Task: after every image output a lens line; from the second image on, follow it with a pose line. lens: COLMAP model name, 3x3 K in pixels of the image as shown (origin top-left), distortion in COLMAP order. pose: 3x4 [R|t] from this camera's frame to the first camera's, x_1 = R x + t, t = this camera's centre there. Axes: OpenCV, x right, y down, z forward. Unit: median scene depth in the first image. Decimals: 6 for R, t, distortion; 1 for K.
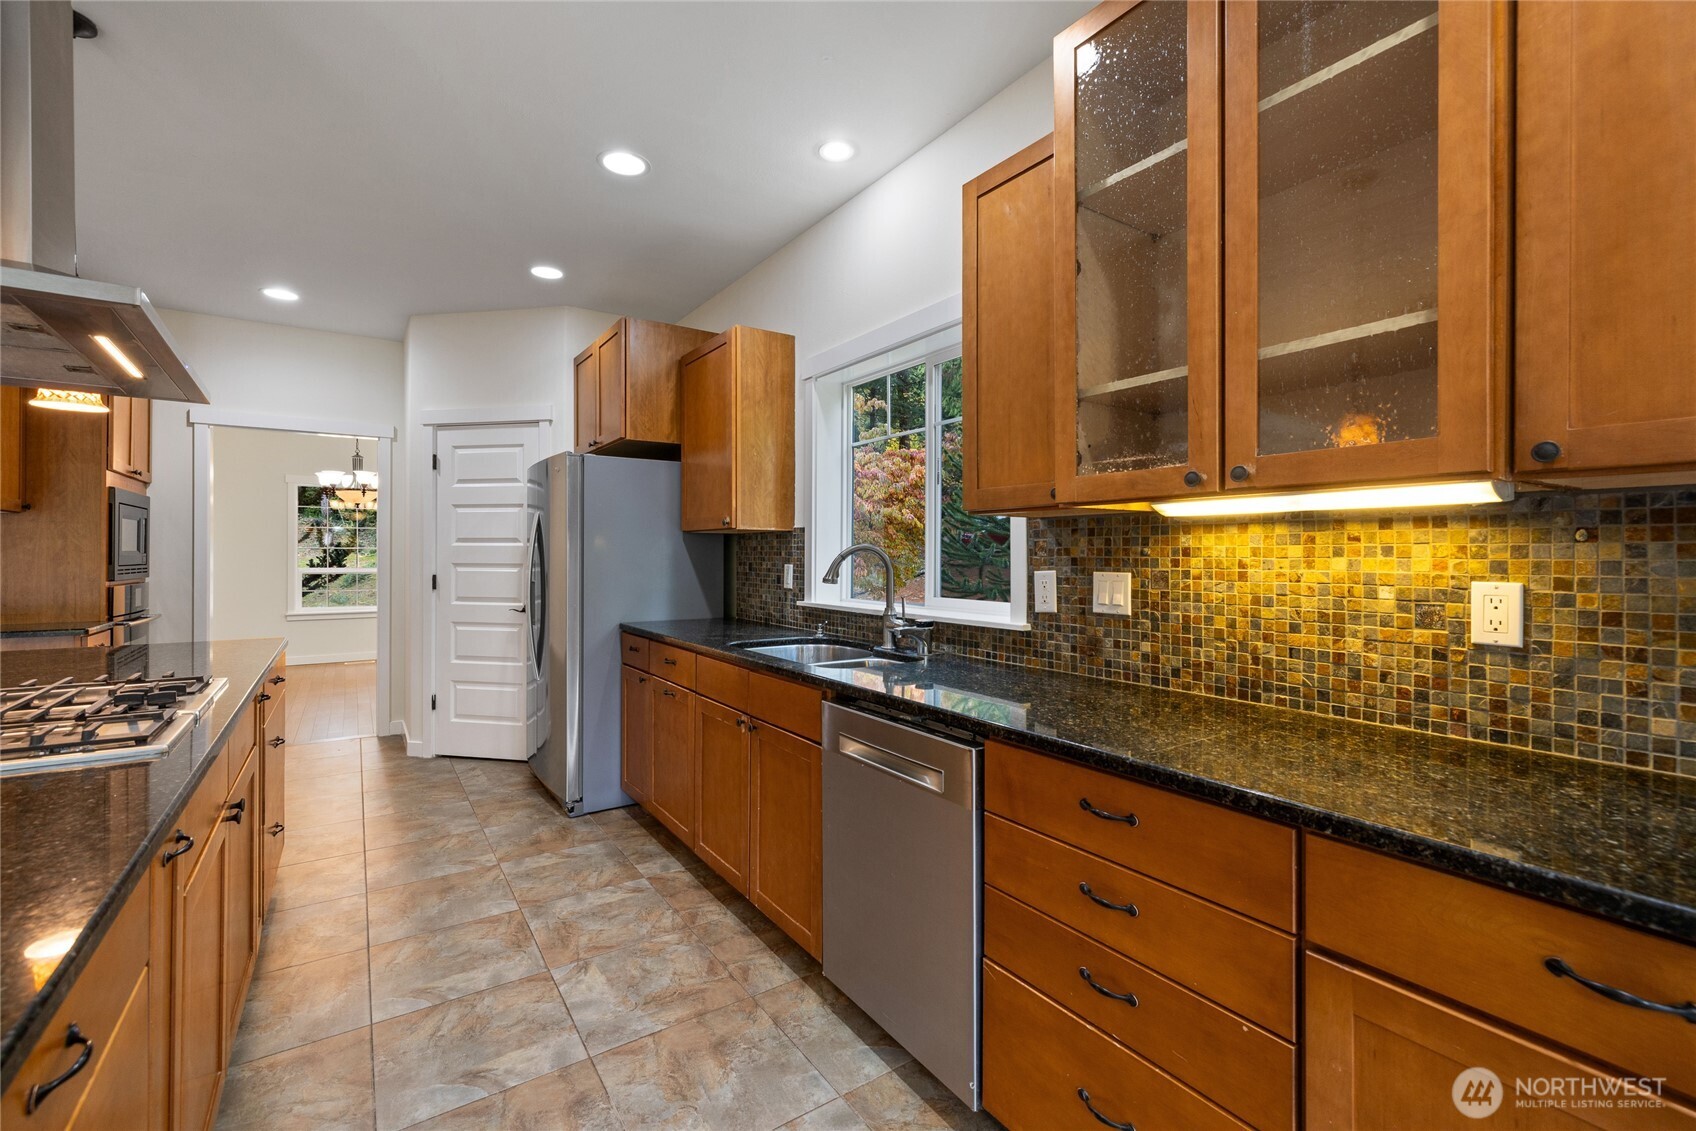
lens RADIAL K [[717.4, 0, 814.9], [0, 717.4, 552.4], [0, 0, 1]] dist [0.002899, 0.000338]
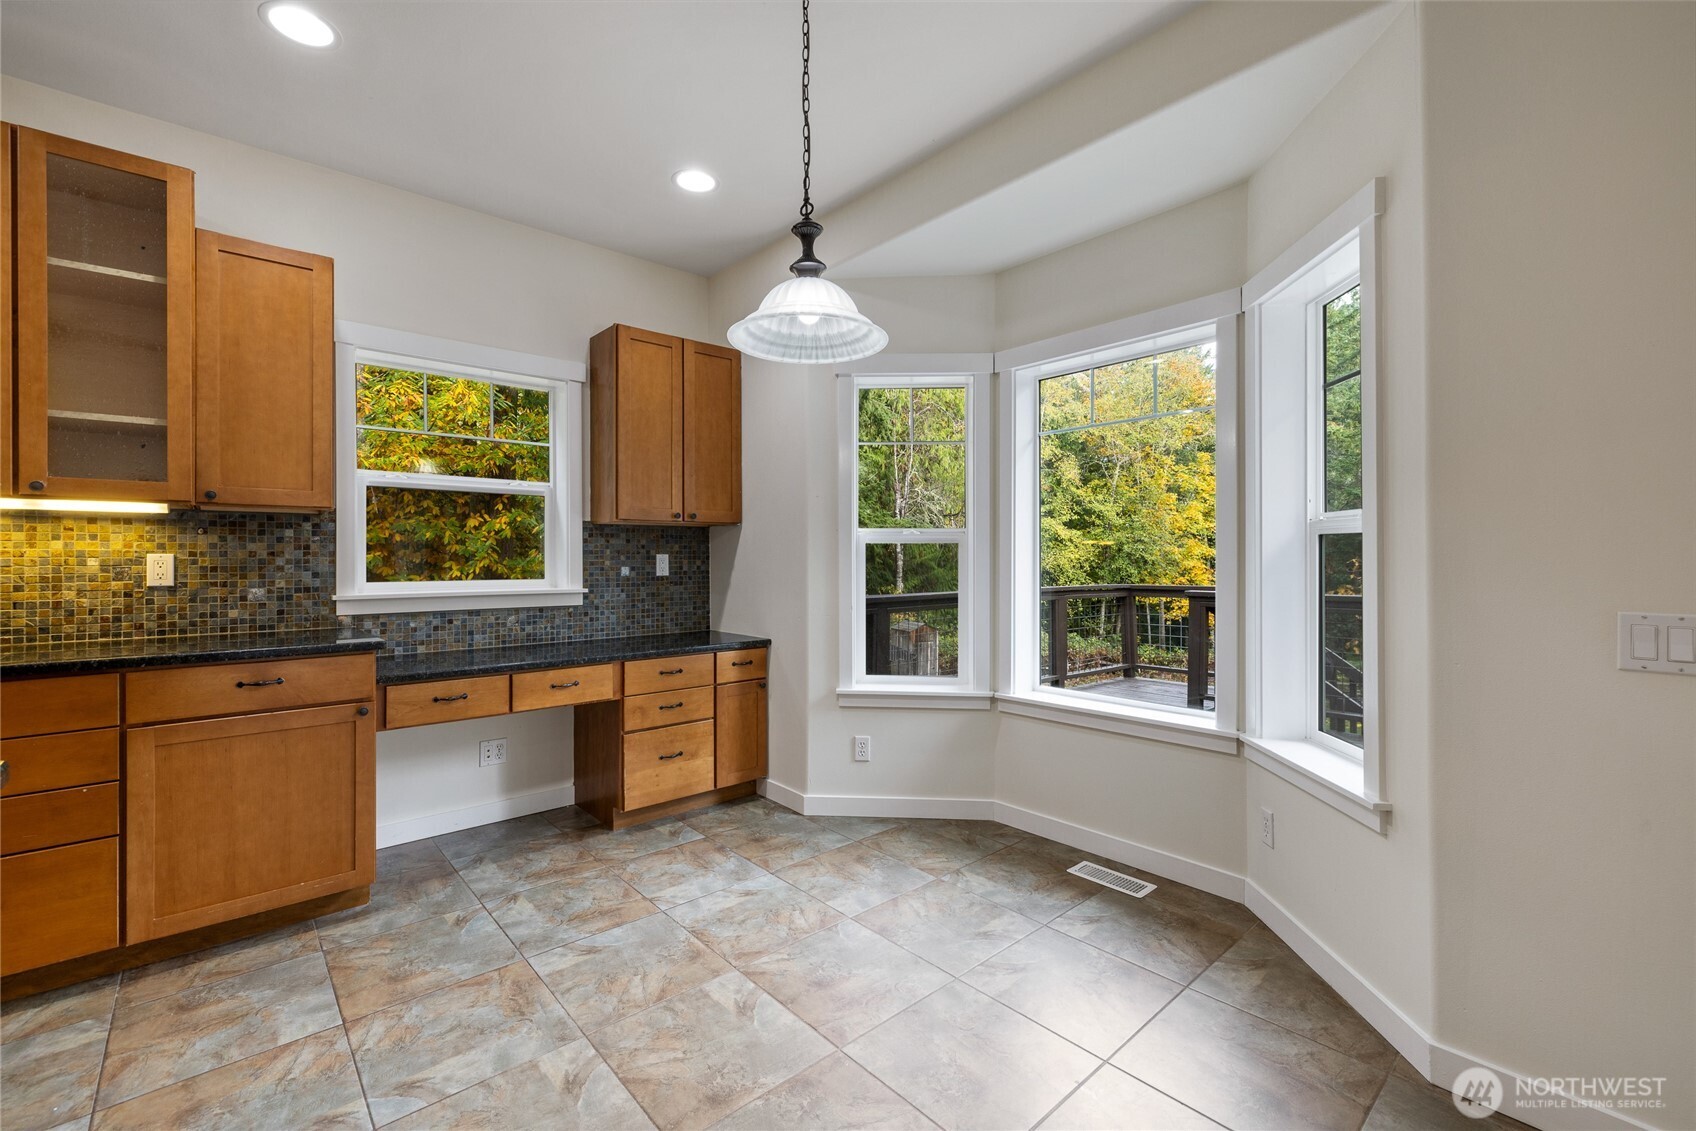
lens RADIAL K [[717.4, 0, 843.7], [0, 717.4, 559.3], [0, 0, 1]] dist [0.002899, 0.000338]
pose [[-0.147309, -0.004536, 0.989080, -1.219208], [-0.000800, 0.999990, 0.004467, 0.044503], [-0.989090, -0.000134, -0.147312, -0.530775]]
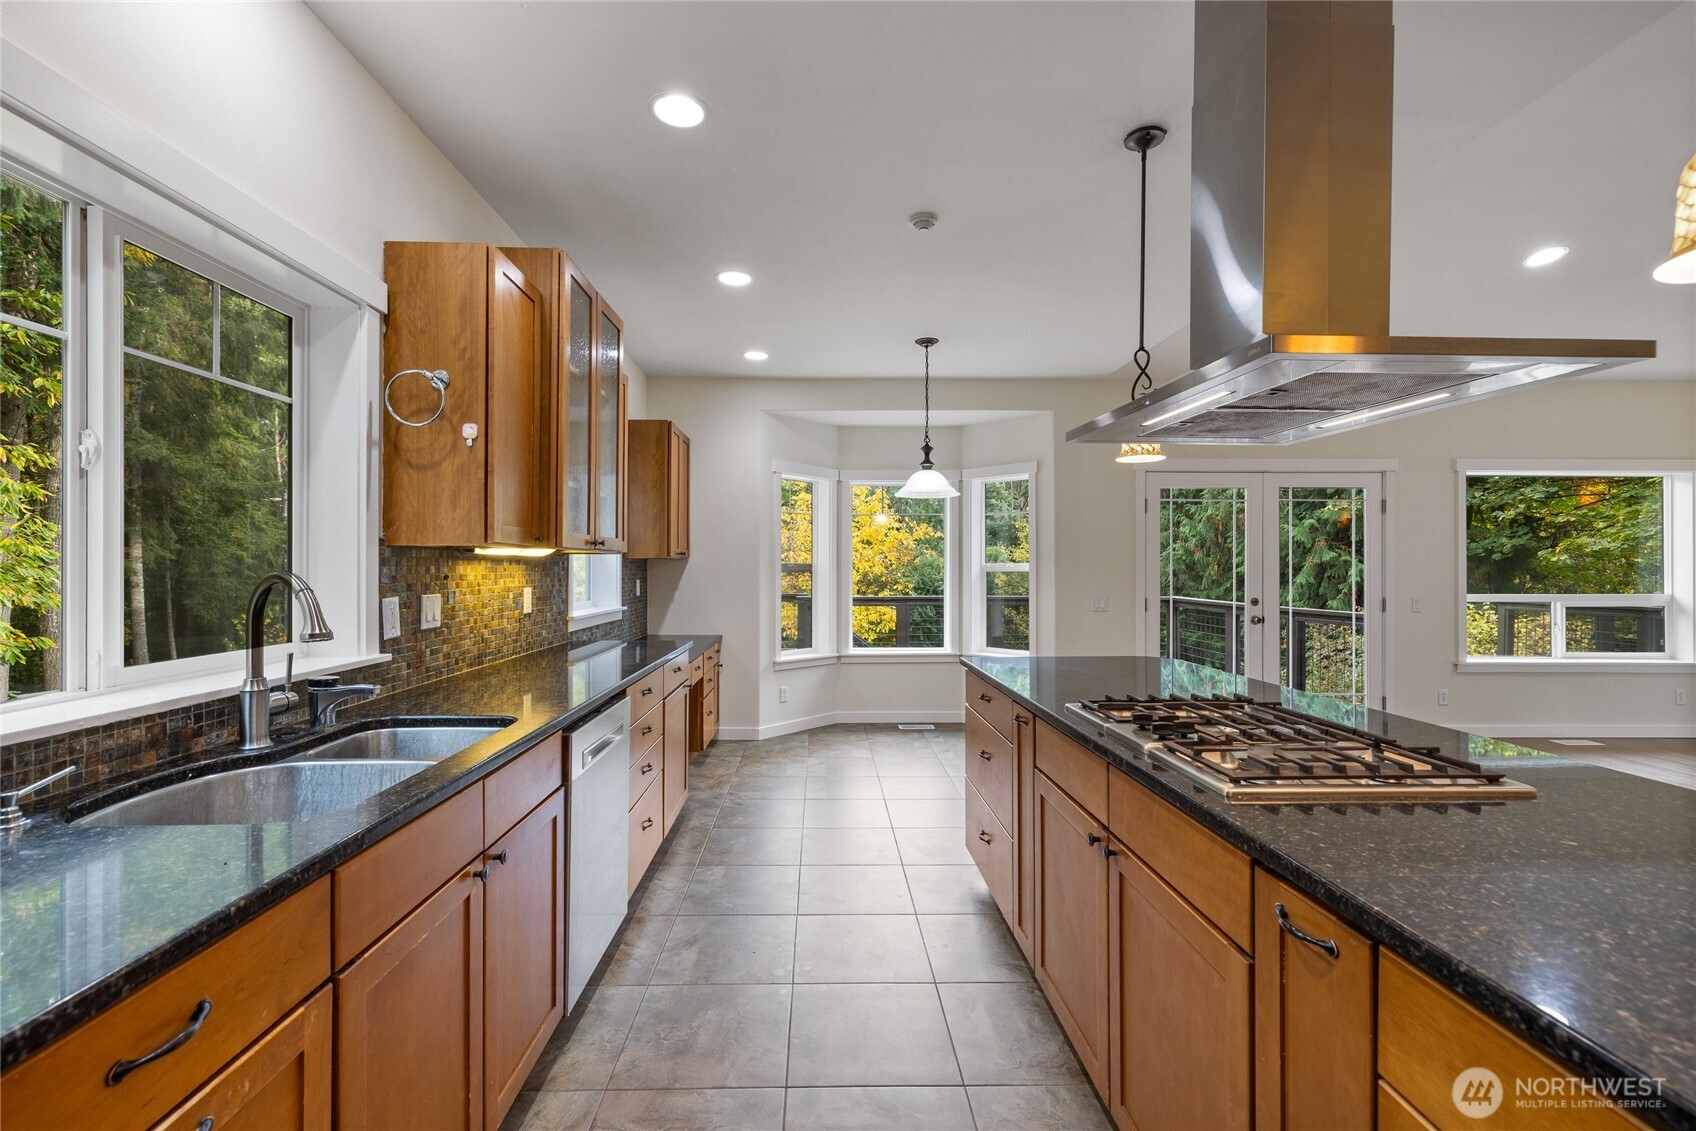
lens RADIAL K [[717.4, 0, 843.6], [0, 717.4, 566.3], [0, 0, 1]] dist [0.002899, 0.000338]
pose [[-0.857688, -0.006531, 0.514128, -1.221049], [-0.007981, 0.999968, -0.000611, -0.037874], [-0.514108, -0.004627, -0.857713, 2.497800]]
